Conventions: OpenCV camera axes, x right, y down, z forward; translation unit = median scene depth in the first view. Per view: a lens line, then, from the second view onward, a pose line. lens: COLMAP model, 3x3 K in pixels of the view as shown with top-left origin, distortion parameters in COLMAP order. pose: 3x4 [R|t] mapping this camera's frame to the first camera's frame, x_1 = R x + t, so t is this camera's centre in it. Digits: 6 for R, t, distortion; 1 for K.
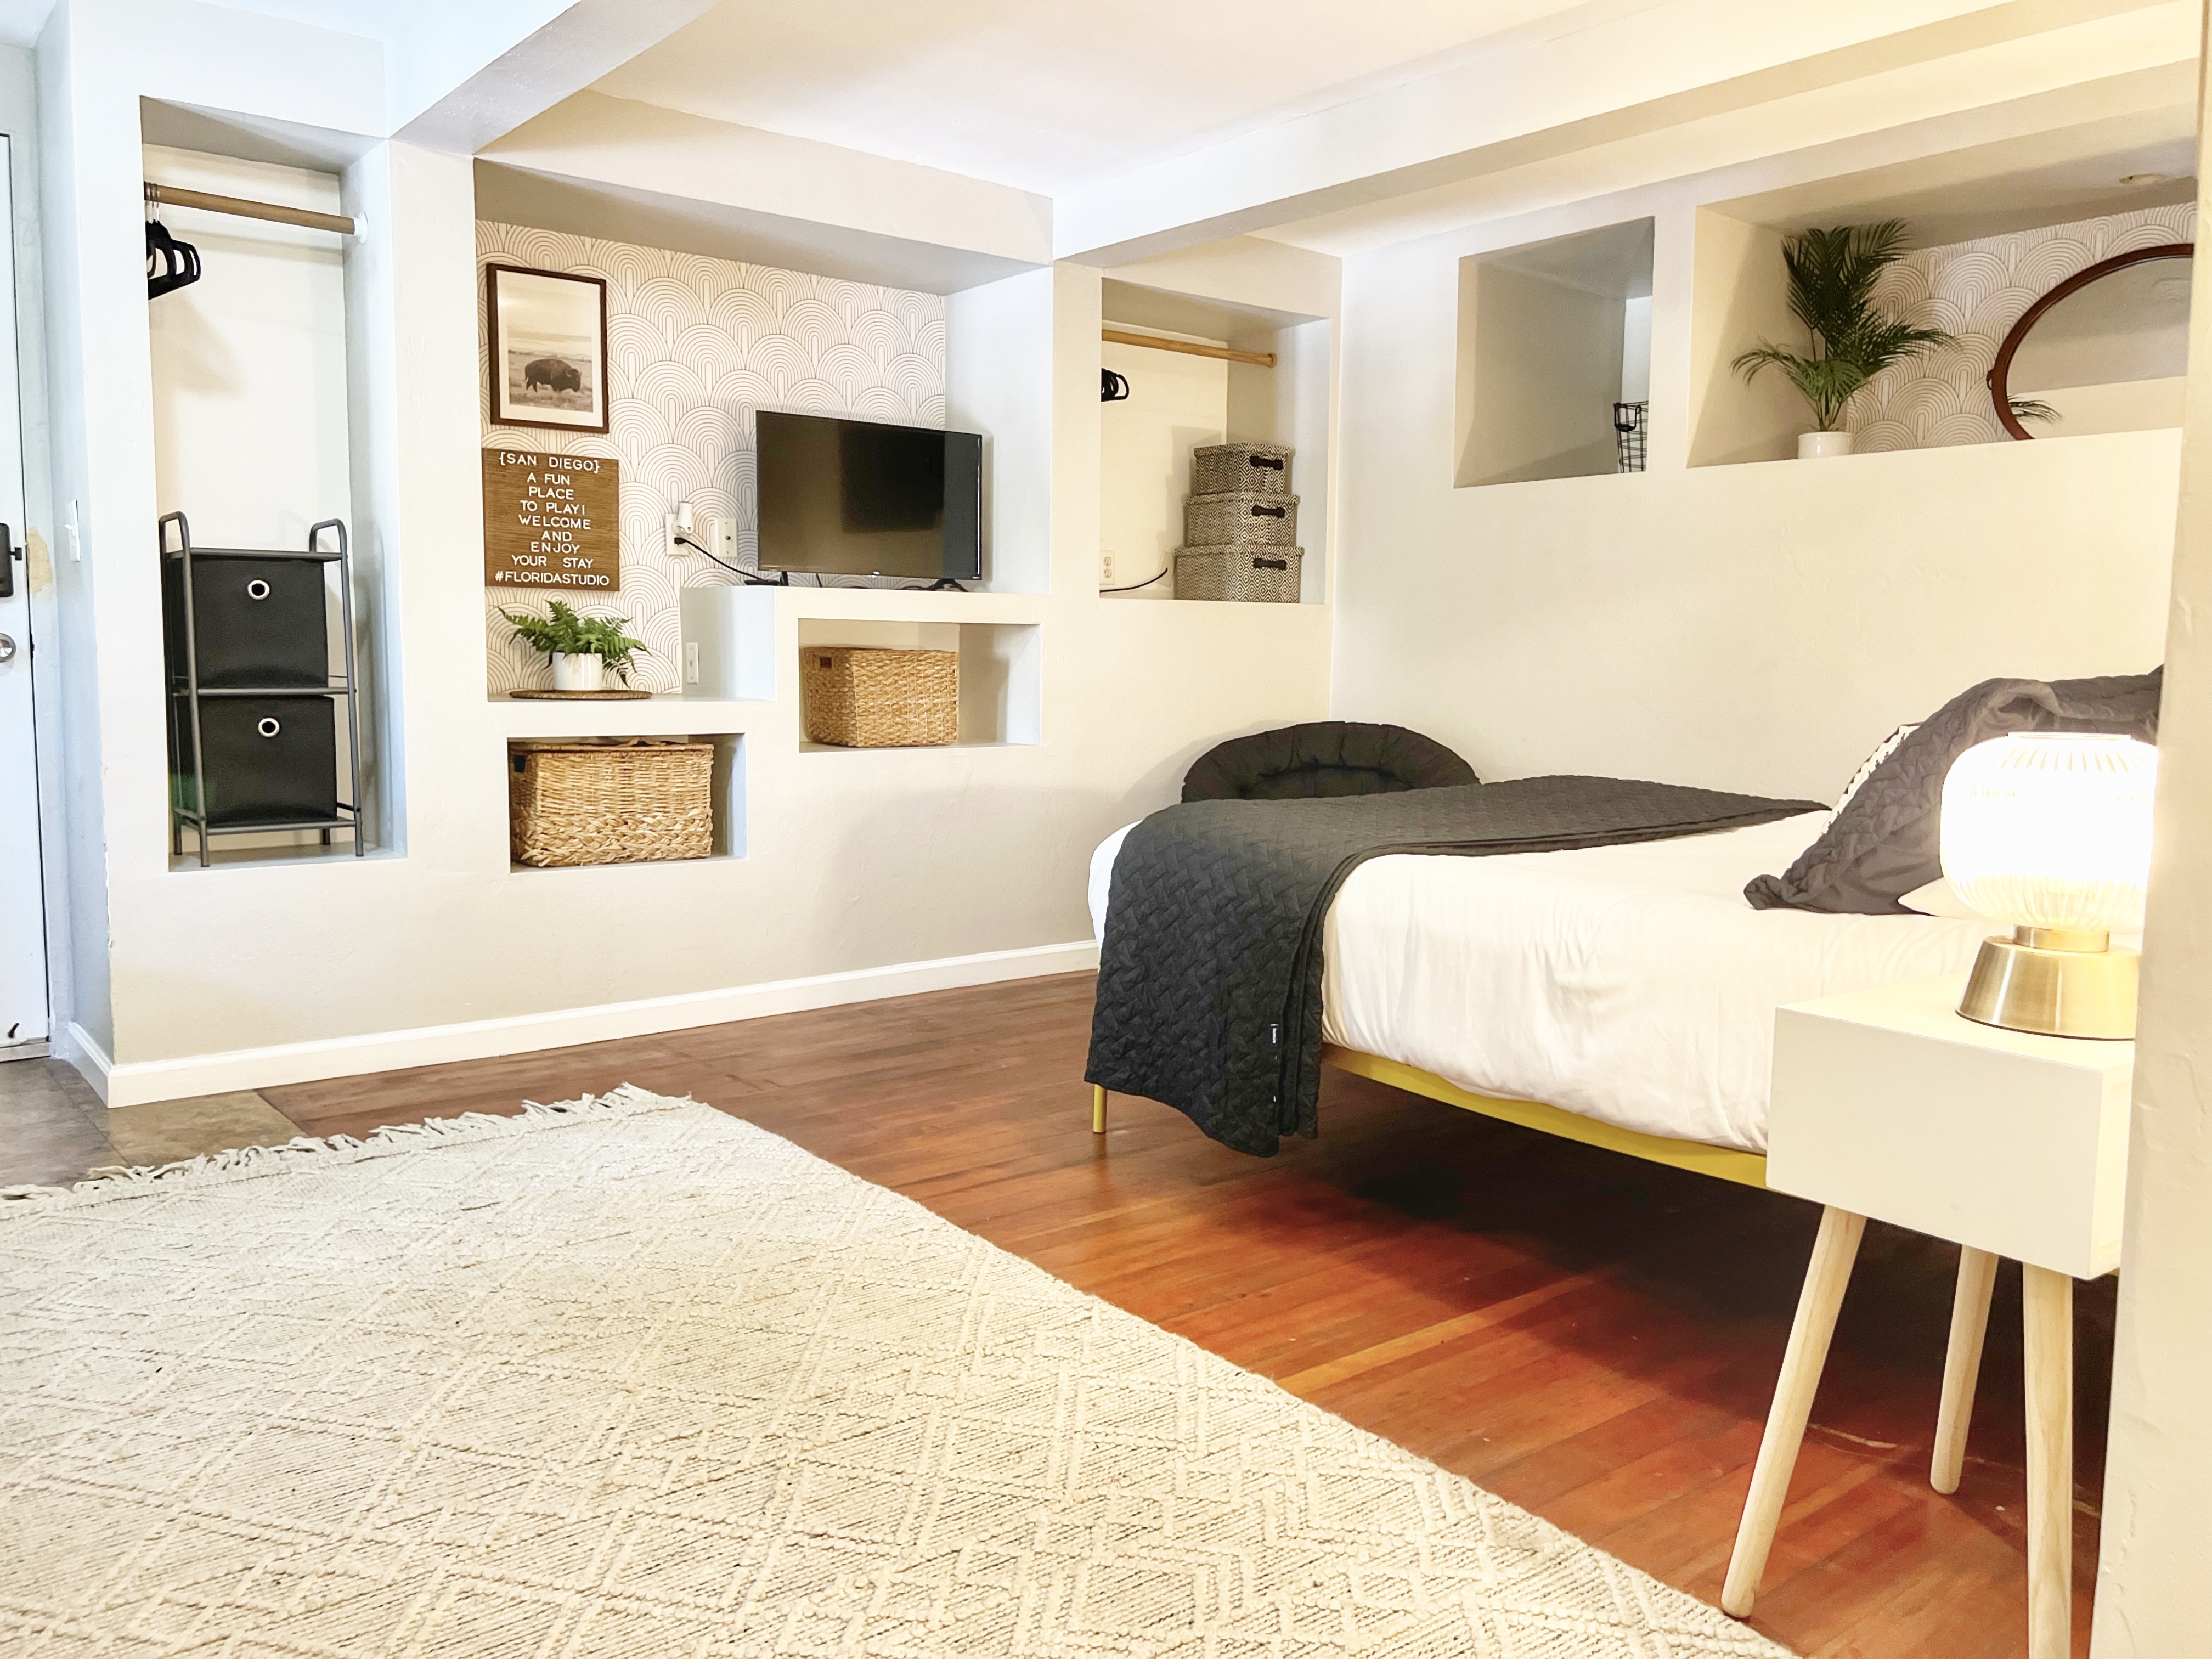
lens RADIAL K [[1659.4, 0, 1114.4], [0, 1659.4, 817.9], [0, 0, 1]] dist [0.056800, -0.070710]
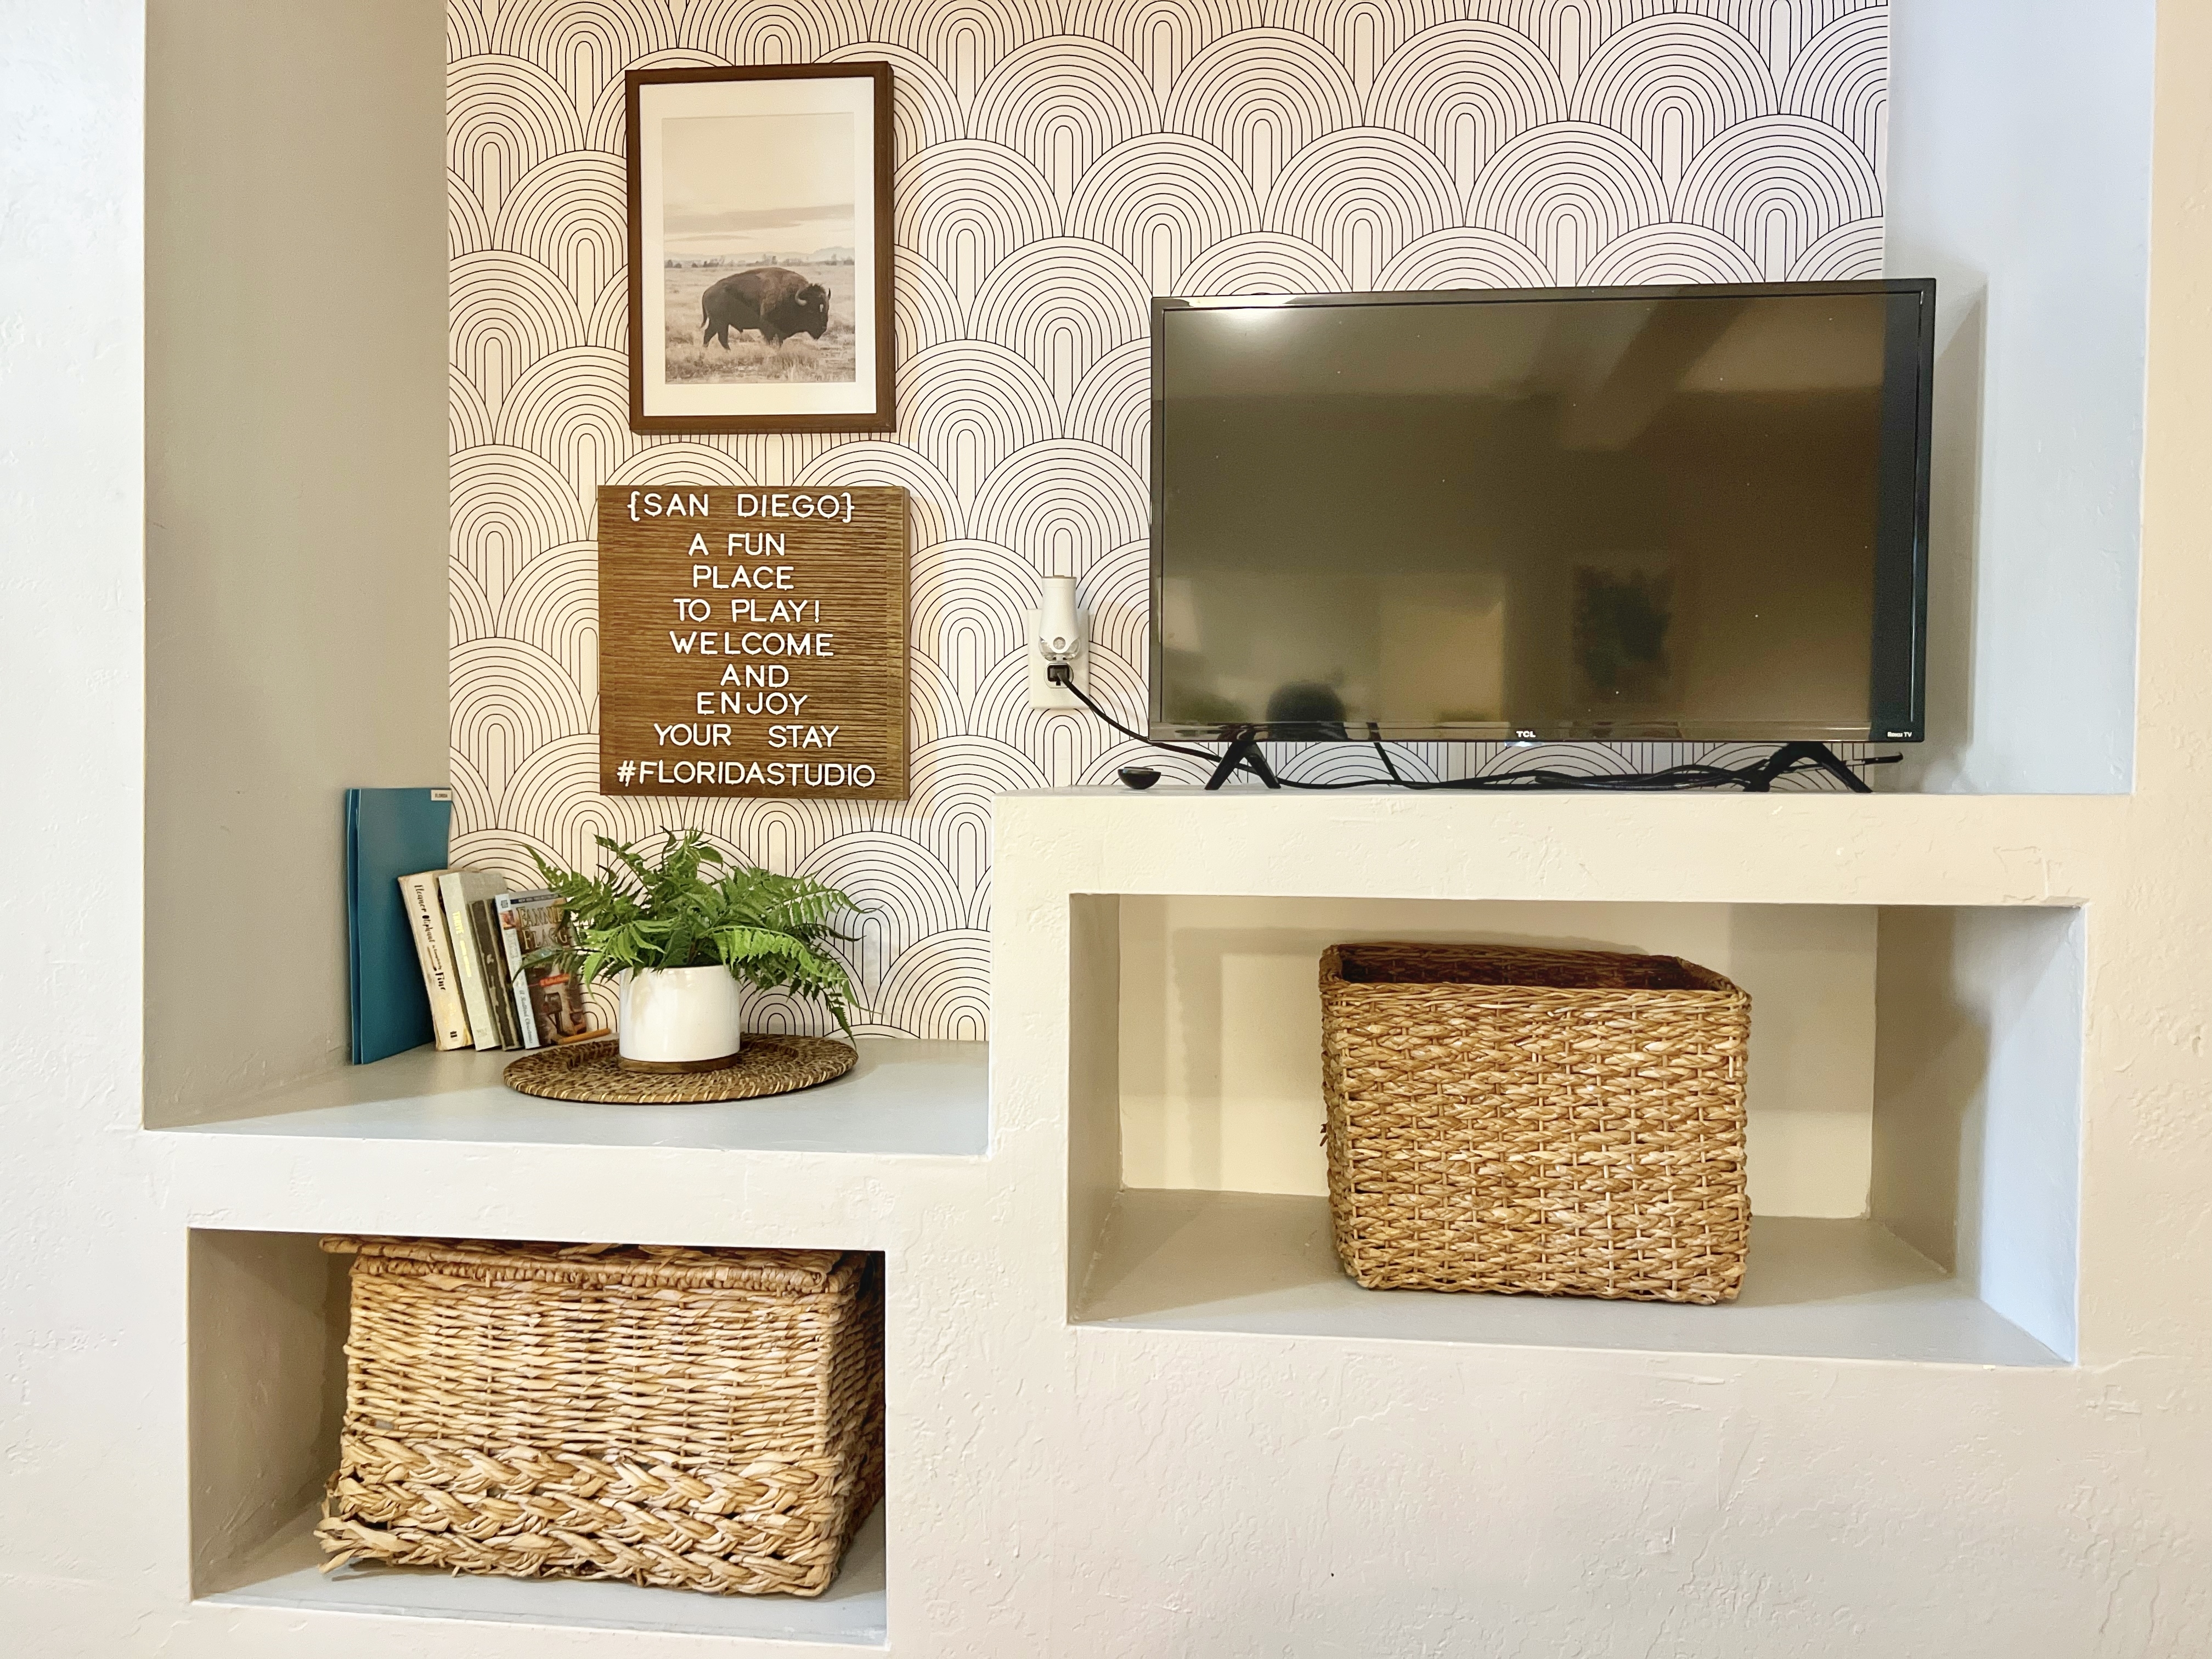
lens RADIAL K [[1659.4, 0, 1116.7], [0, 1659.4, 831.9], [0, 0, 1]] dist [0.056800, -0.070710]
pose [[0.726711, 0.012563, -0.686829, 0.027641], [-0.069102, 0.996098, -0.054894, -0.112149], [0.683459, 0.087354, 0.724743, 0.760285]]
